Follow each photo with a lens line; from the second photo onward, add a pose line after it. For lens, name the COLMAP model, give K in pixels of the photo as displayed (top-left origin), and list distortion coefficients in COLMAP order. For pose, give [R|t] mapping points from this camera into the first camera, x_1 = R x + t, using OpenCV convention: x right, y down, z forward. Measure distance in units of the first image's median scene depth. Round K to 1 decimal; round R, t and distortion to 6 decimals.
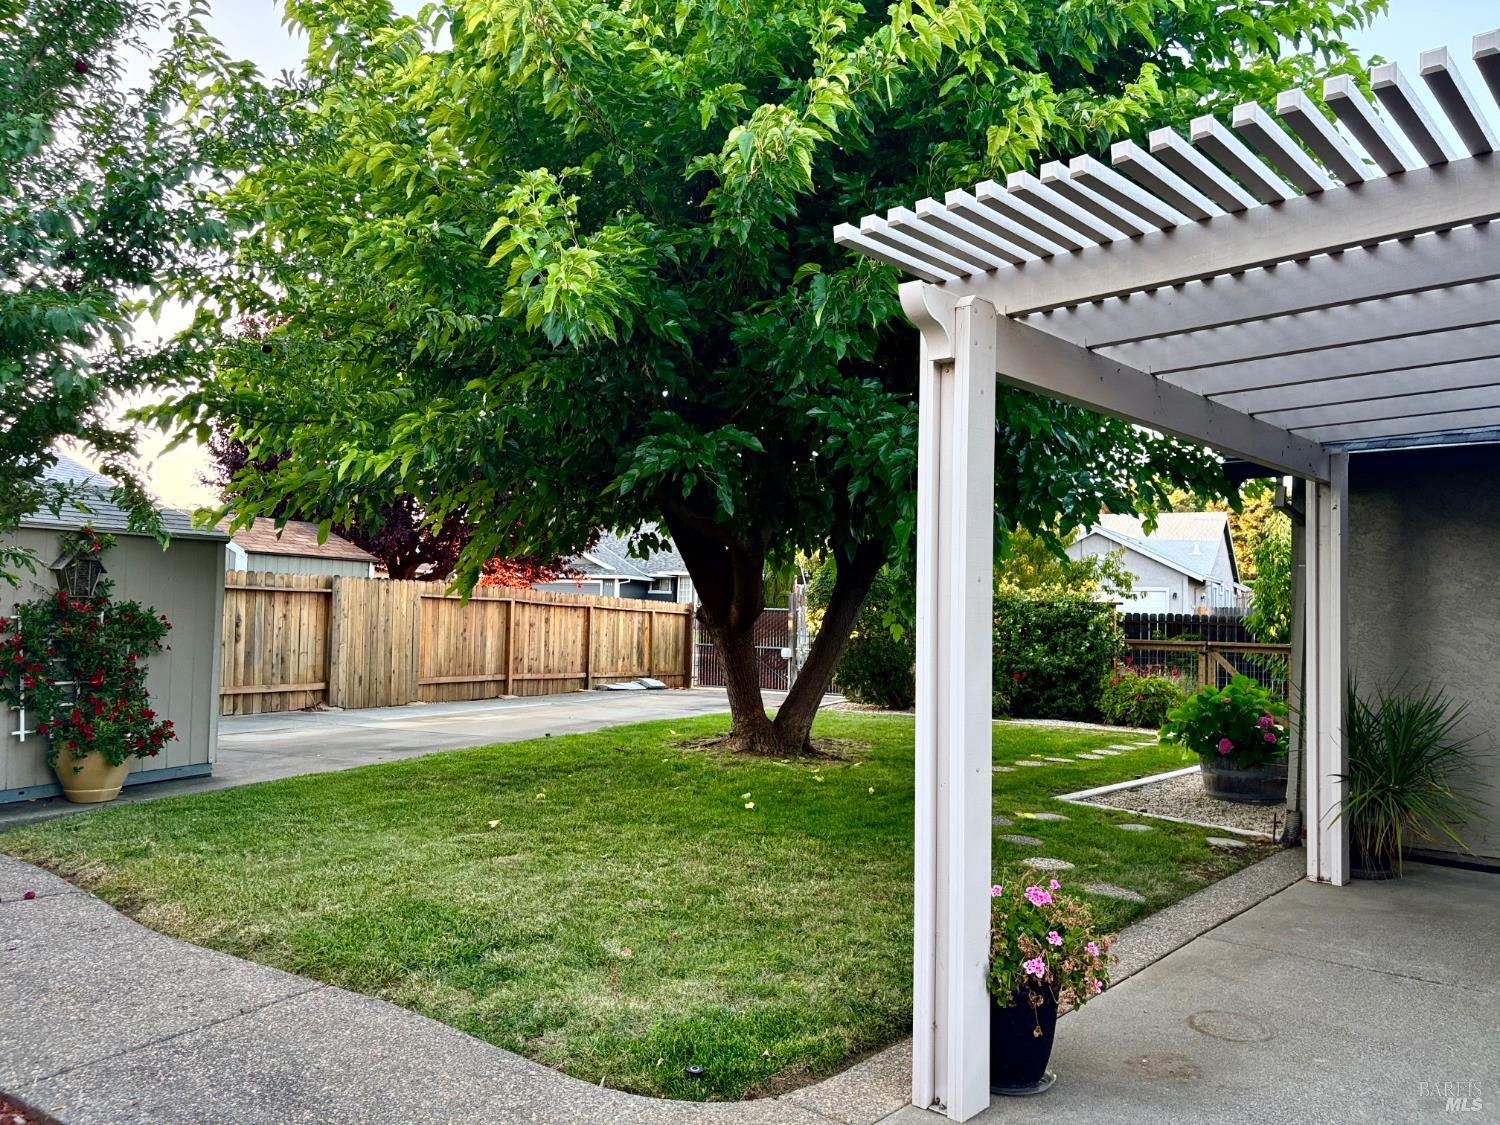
lens RADIAL K [[1128.9, 0, 756.4], [0, 1128.9, 572.0], [0, 0, 1]] dist [0.060682, -0.064123]
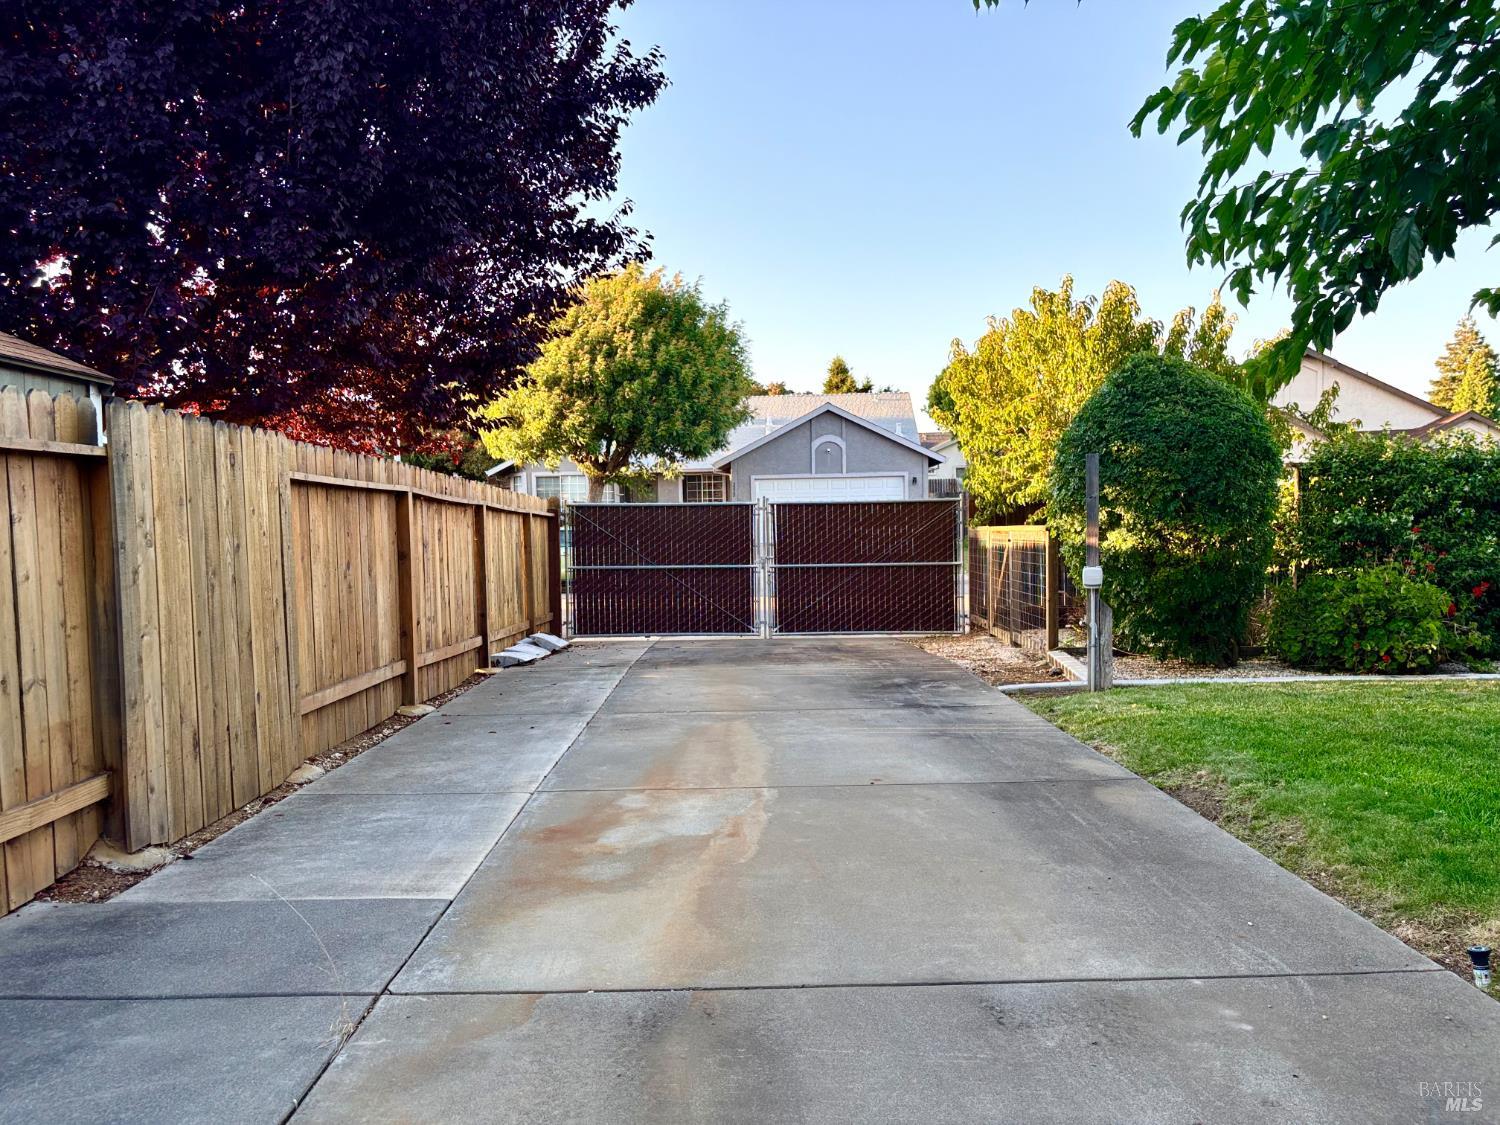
lens RADIAL K [[1128.9, 0, 756.4], [0, 1128.9, 572.0], [0, 0, 1]] dist [0.060682, -0.064123]
pose [[0.898501, -0.054942, 0.435519, -0.336183], [0.016222, 0.995615, 0.092133, 0.021160], [-0.438671, -0.075717, 0.895452, 0.638367]]
